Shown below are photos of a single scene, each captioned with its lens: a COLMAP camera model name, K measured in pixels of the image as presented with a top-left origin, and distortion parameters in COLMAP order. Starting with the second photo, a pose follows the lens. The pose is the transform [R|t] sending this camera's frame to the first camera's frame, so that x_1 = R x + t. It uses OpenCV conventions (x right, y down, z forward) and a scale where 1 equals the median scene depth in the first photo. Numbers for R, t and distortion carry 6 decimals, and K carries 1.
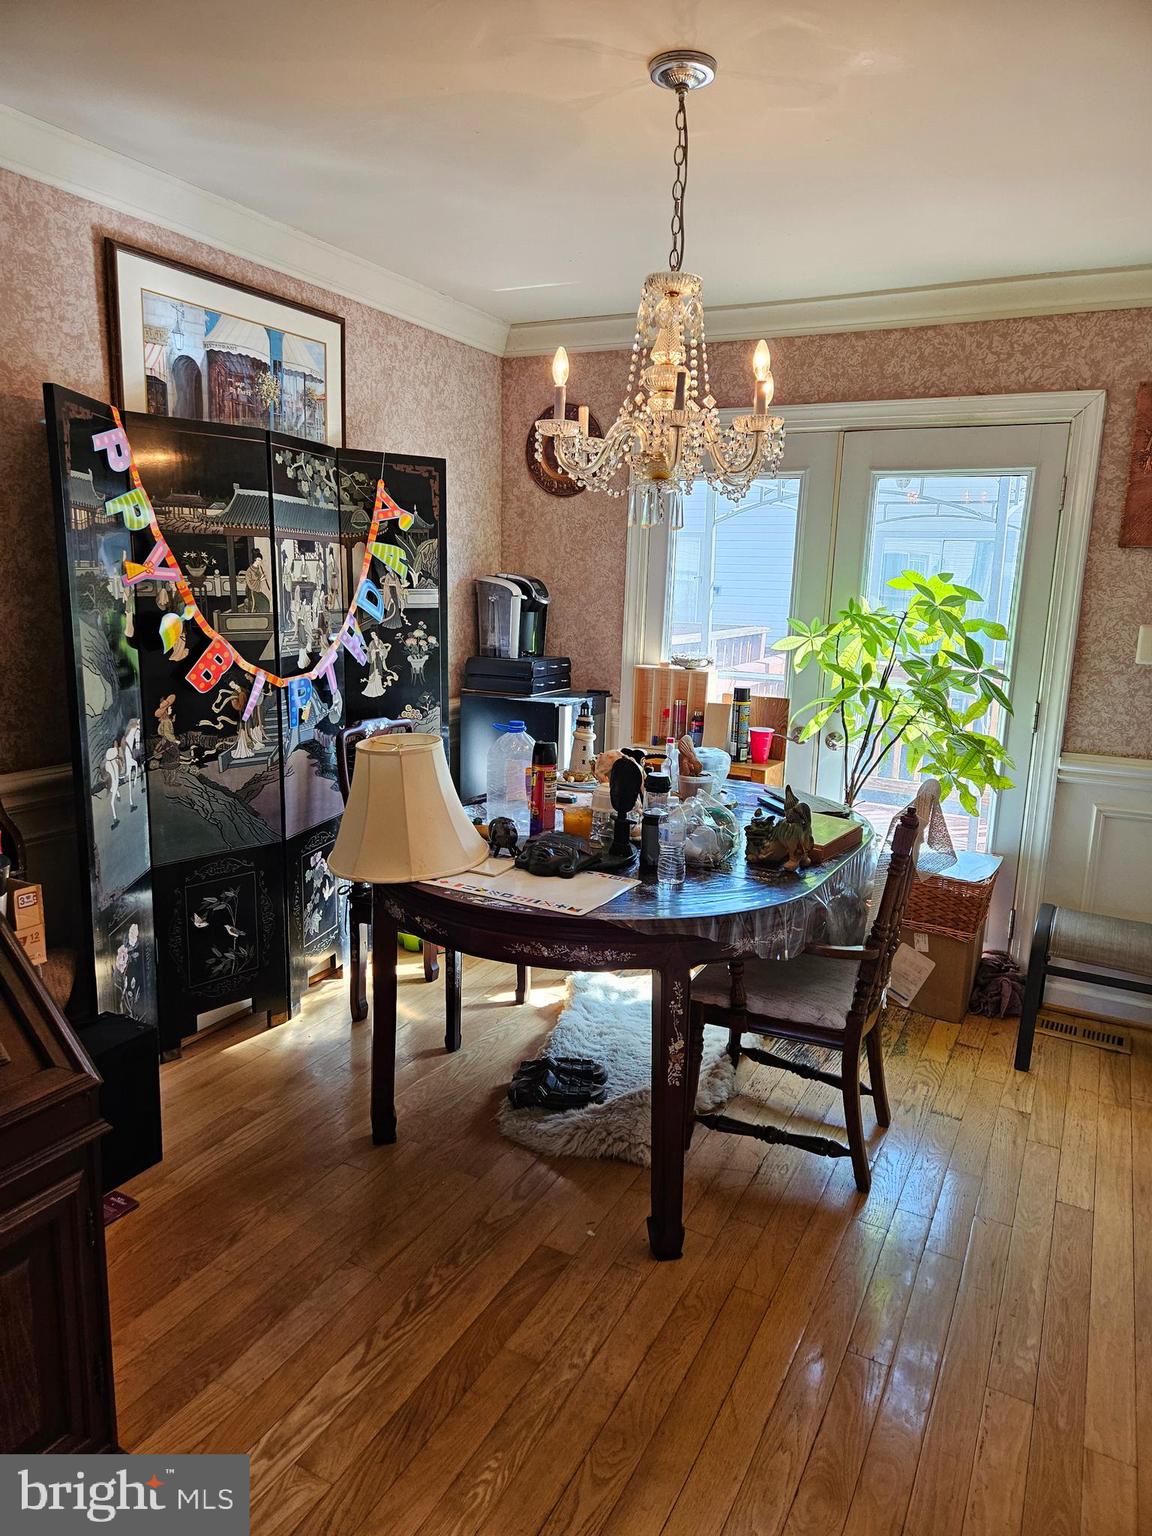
lens RADIAL K [[1034.4, 0, 576.0], [0, 1034.4, 769.4], [0, 0, 1]] dist [0.059816, -0.000321]
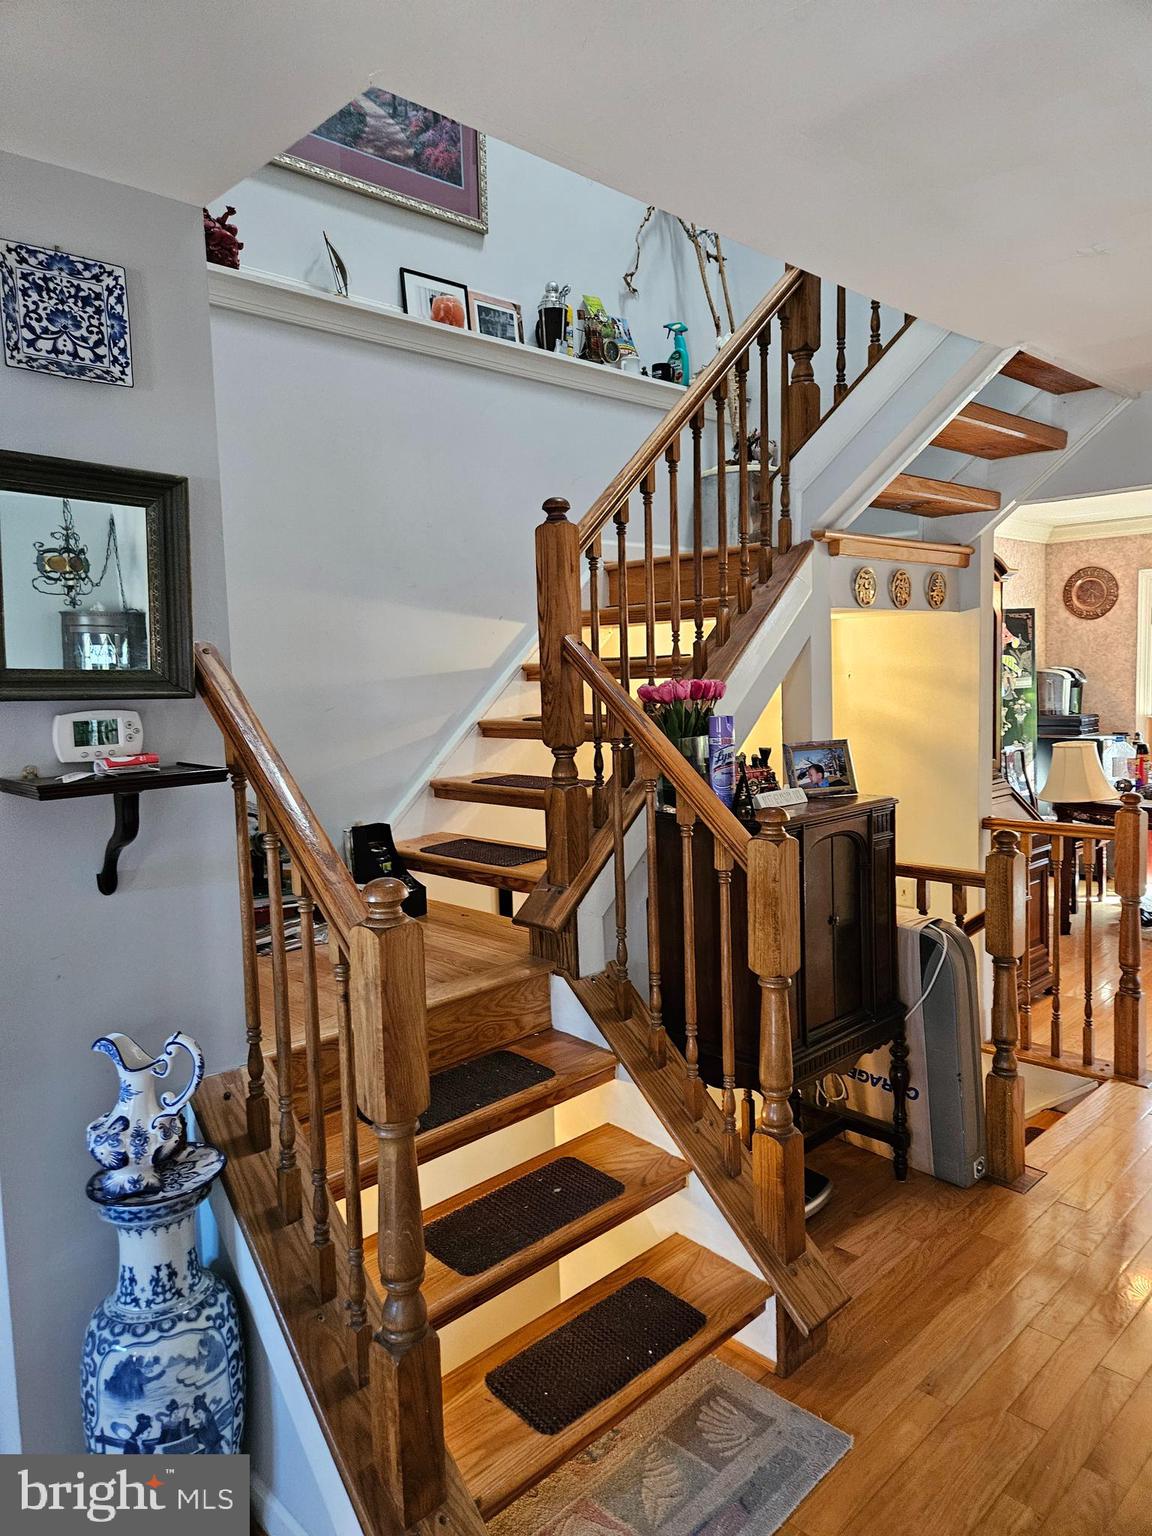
lens RADIAL K [[1034.4, 0, 576.3], [0, 1034.4, 762.4], [0, 0, 1]] dist [0.059816, -0.000321]
pose [[0.949541, -0.033097, -0.311892, -0.290213], [0.001324, 0.994831, -0.101537, 0.144578], [0.313640, 0.096001, 0.944677, -0.876437]]
